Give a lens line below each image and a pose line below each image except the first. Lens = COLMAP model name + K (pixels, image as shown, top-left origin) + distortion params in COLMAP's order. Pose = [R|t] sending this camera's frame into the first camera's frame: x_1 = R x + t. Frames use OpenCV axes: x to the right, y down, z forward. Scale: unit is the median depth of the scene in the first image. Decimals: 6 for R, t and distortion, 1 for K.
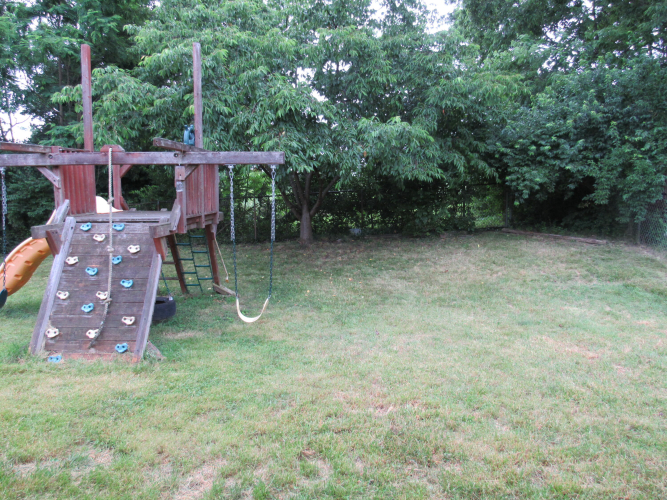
lens RADIAL K [[475.2, 0, 337.8], [0, 475.2, 255.2], [0, 0, 1]] dist [-0.041358, 0.002862]
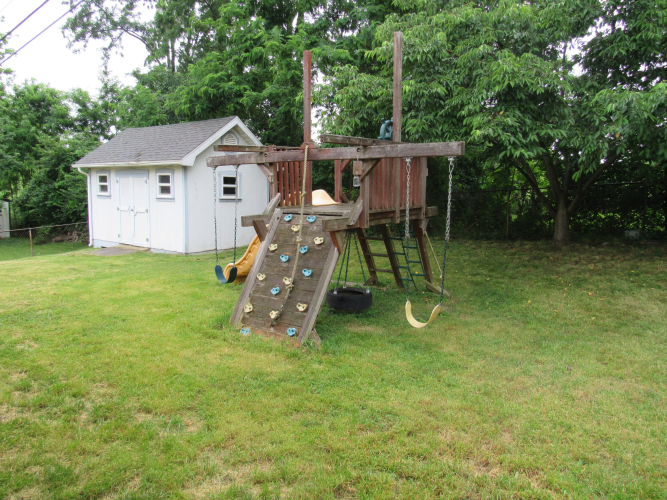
lens RADIAL K [[479.0, 0, 335.8], [0, 479.0, 254.8], [0, 0, 1]] dist [-0.032252, 0.003078]
pose [[0.808783, 0.080573, -0.582562, 0.227556], [-0.070489, 0.996711, 0.039993, -0.027416], [0.583868, 0.008718, 0.811802, 0.151505]]
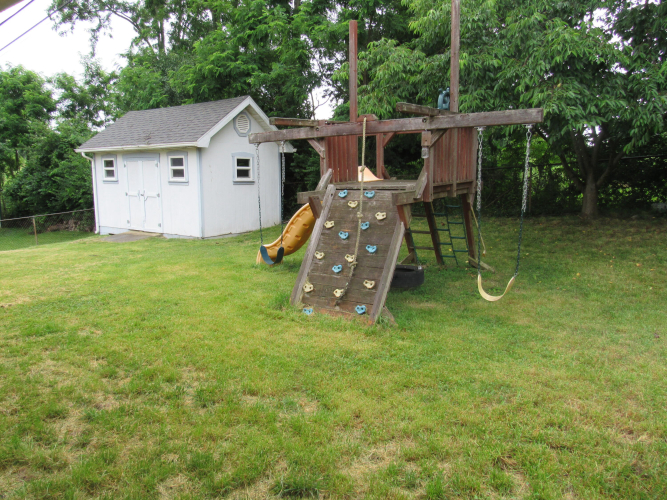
lens RADIAL K [[479.0, 0, 335.8], [0, 479.0, 254.8], [0, 0, 1]] dist [-0.032252, 0.003078]
pose [[0.829378, 0.077865, -0.553235, 0.070354], [-0.047347, 0.996474, 0.069268, 0.003566], [0.556678, -0.031255, 0.830140, 0.076957]]
